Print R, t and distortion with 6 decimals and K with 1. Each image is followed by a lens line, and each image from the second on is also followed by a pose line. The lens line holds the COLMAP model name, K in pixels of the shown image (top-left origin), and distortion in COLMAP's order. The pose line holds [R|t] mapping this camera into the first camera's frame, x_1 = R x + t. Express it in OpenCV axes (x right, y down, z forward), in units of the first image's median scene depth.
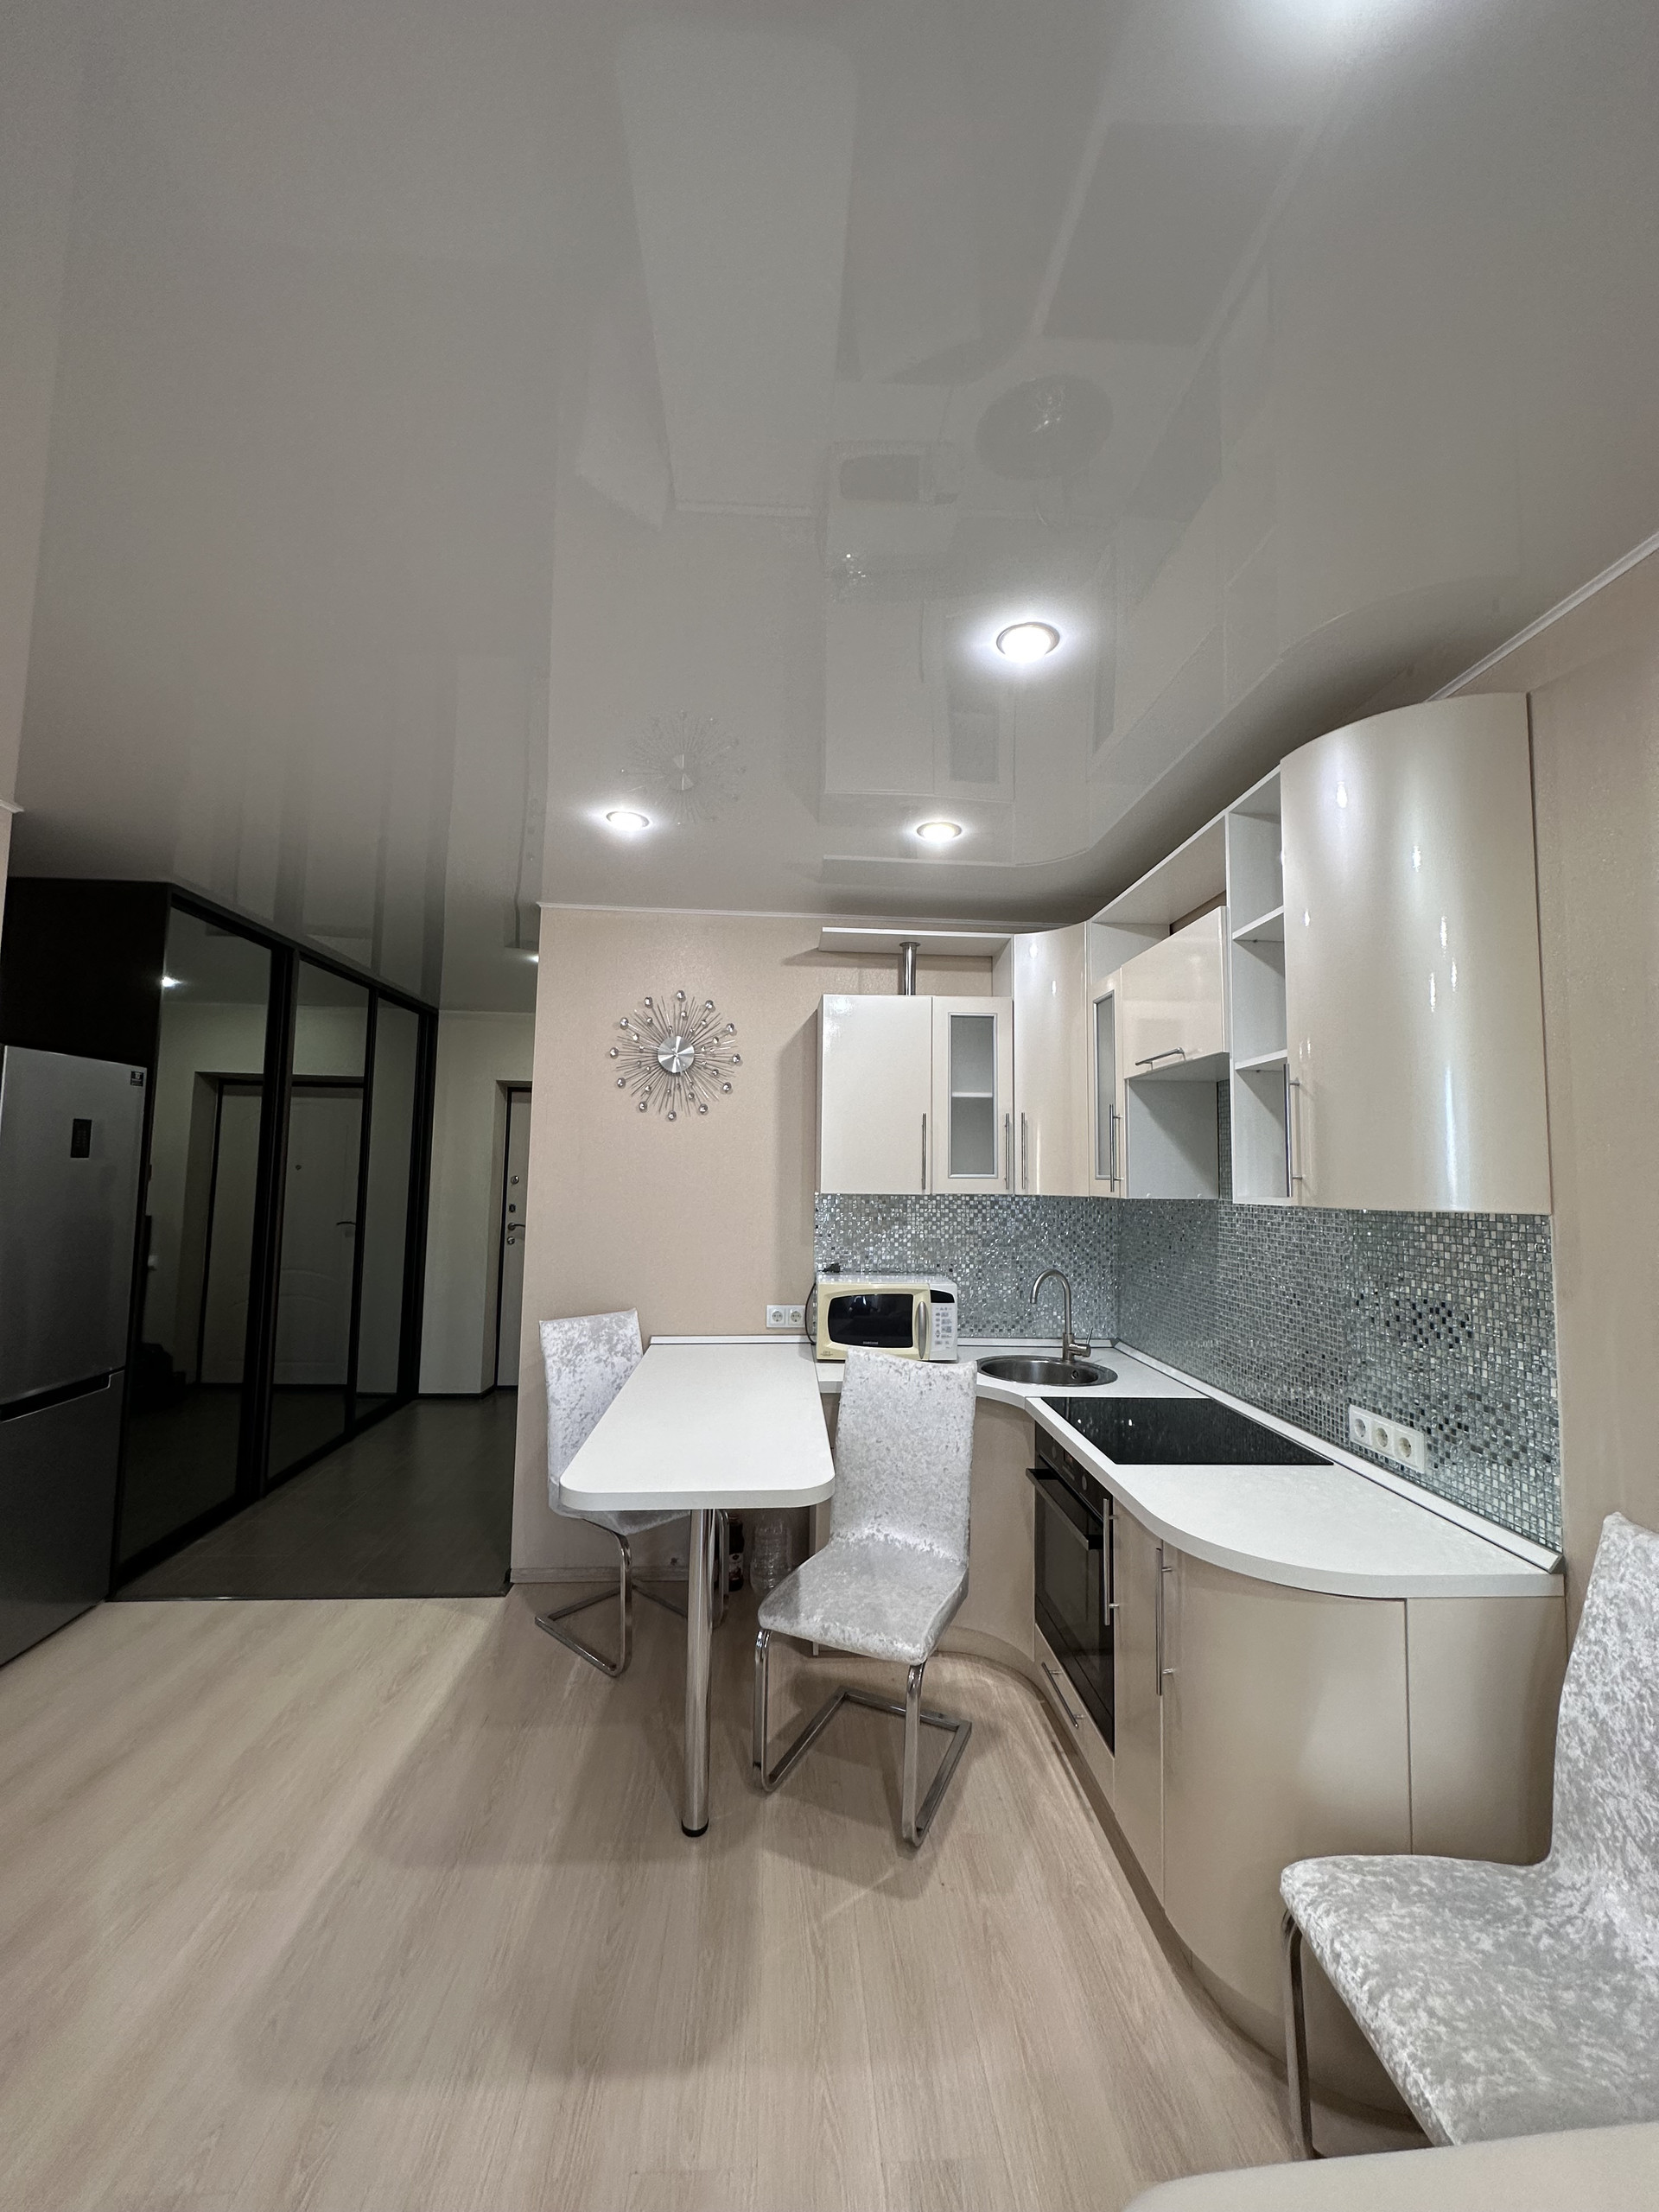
lens RADIAL K [[878.7, 0, 829.5], [0, 878.7, 1106.0], [0, 0, 1]] dist [0.000400, 0.000149]
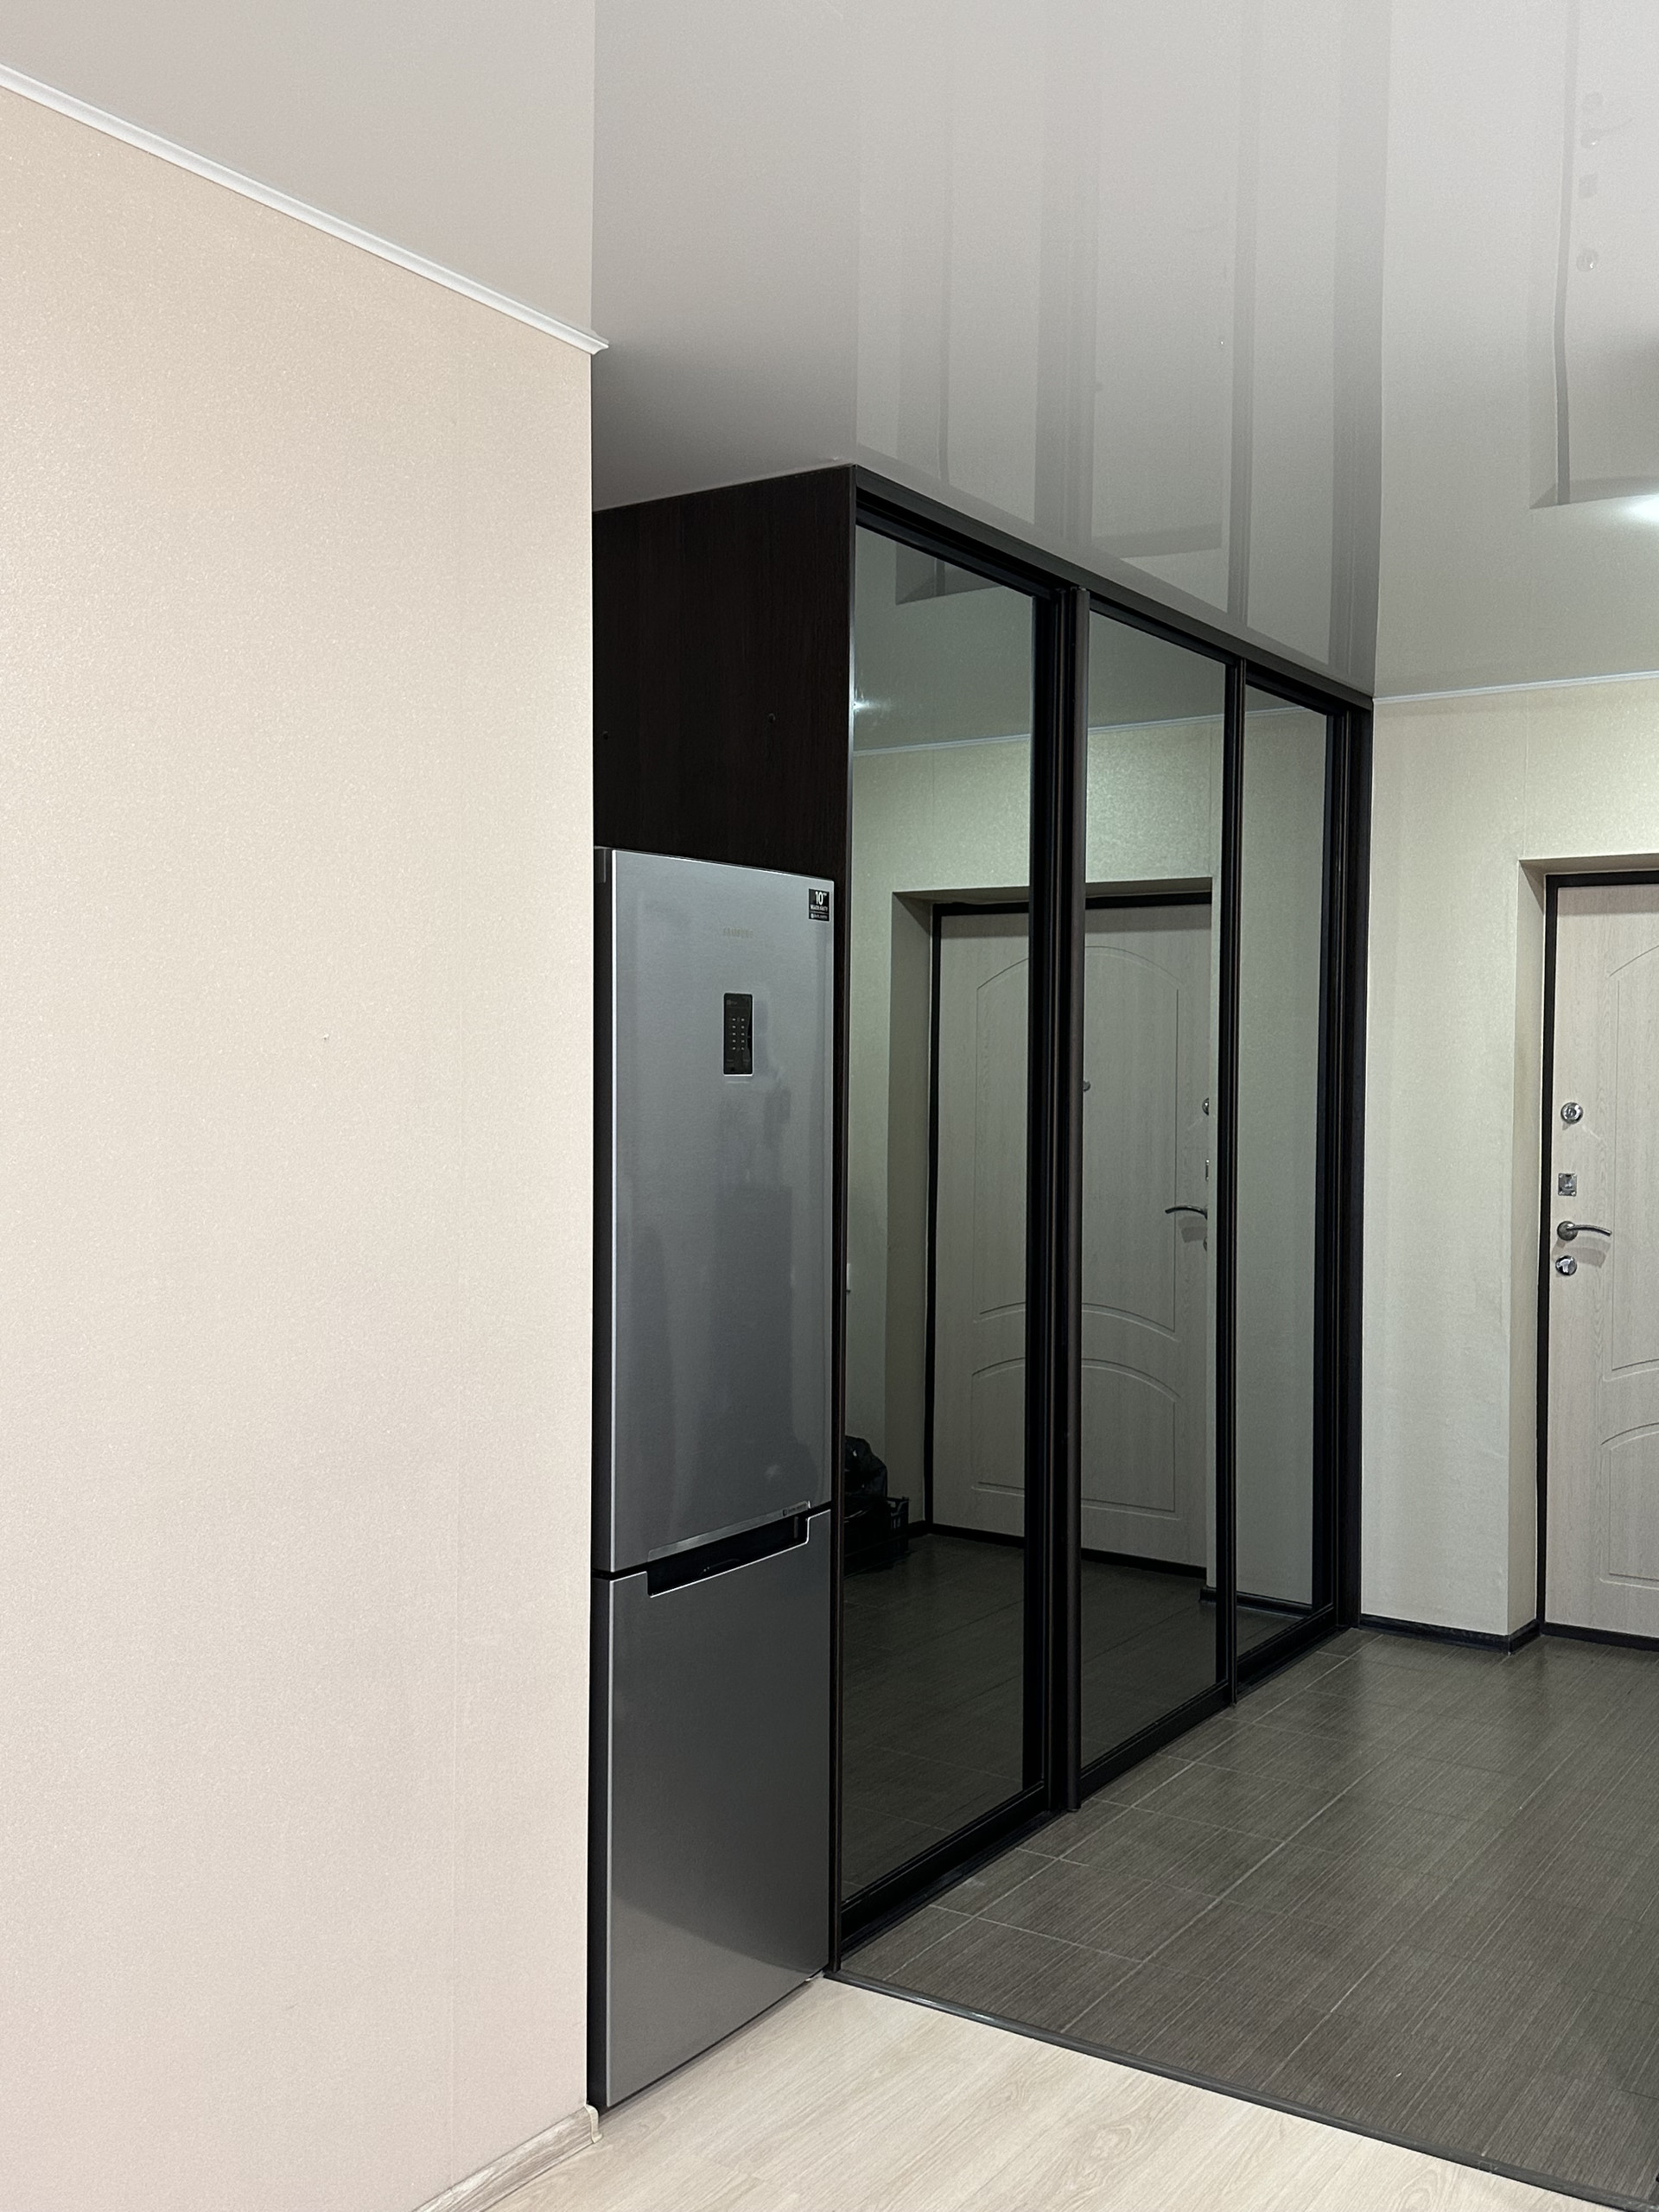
lens RADIAL K [[2061.4, 0, 829.5], [0, 2061.4, 1106.0], [0, 0, 1]] dist [0.167106, -0.297463]
pose [[0.798662, -0.004047, -0.601766, -0.079654], [0.054073, 0.996415, 0.065064, 0.003183], [0.599345, -0.084503, 0.796018, 0.076394]]
